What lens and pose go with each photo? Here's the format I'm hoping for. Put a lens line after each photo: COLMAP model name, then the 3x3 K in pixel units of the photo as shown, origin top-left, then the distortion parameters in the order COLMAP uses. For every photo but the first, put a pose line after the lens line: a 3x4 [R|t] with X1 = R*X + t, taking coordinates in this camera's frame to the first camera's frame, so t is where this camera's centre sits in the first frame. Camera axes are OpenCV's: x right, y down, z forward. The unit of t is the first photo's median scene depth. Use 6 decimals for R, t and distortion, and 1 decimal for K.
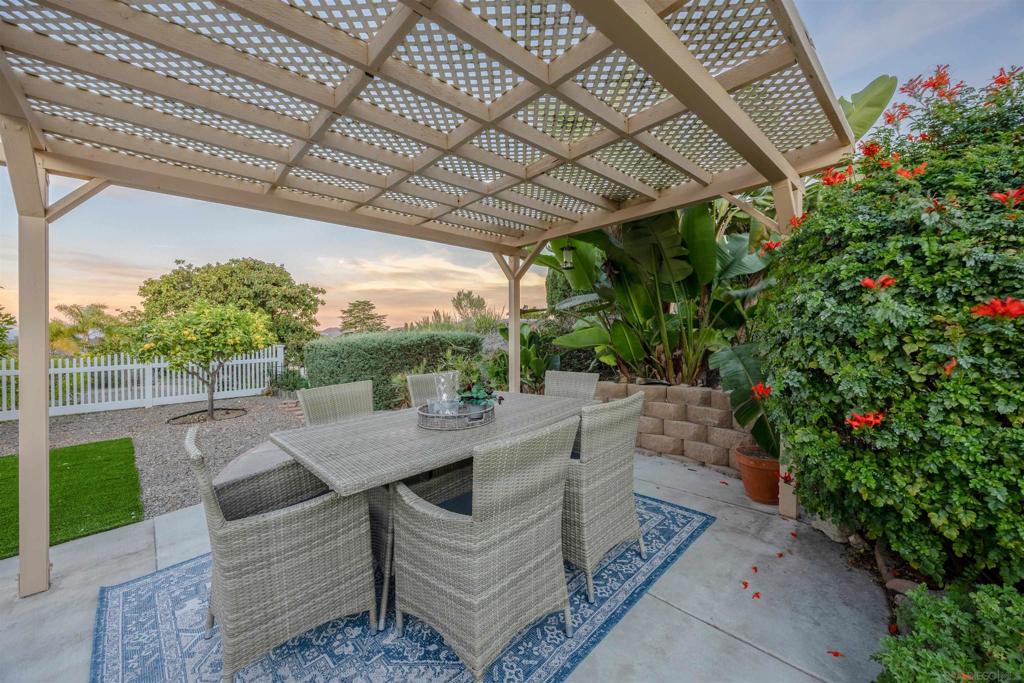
lens RADIAL K [[386.3, 0, 509.6], [0, 386.3, 341.4], [0, 0, 1]] dist [-0.007819, -0.000020]
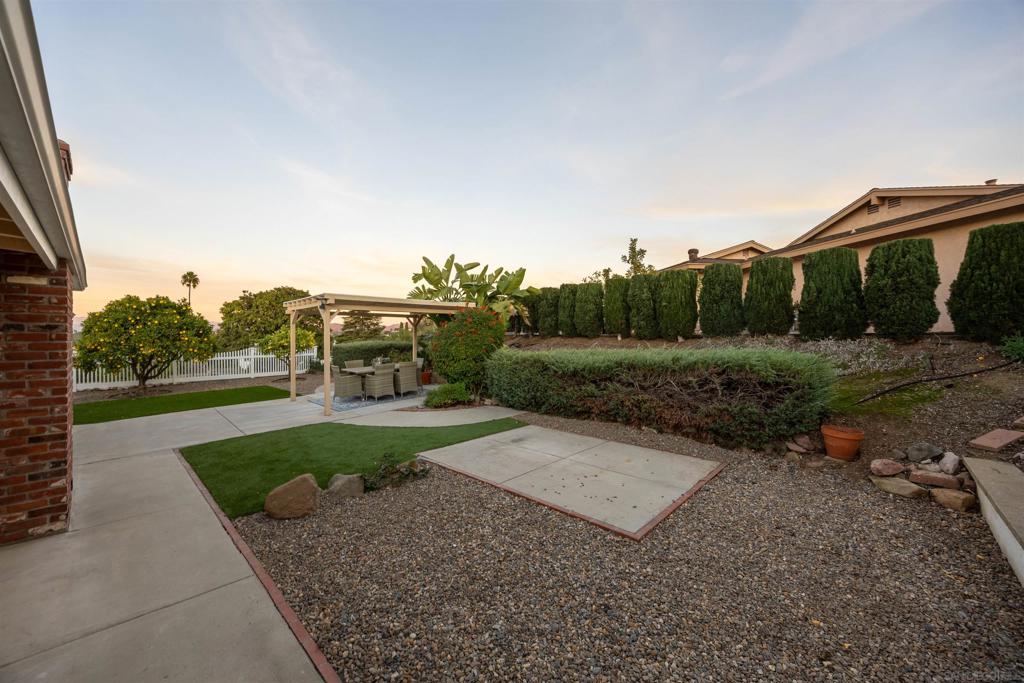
lens RADIAL K [[386.3, 0, 509.6], [0, 386.3, 341.4], [0, 0, 1]] dist [-0.007819, -0.000020]
pose [[0.999969, 0.007806, 0.001362, 0.228558], [-0.007817, 0.999940, 0.007714, -0.024206], [-0.001302, -0.007725, 0.999969, -0.590429]]
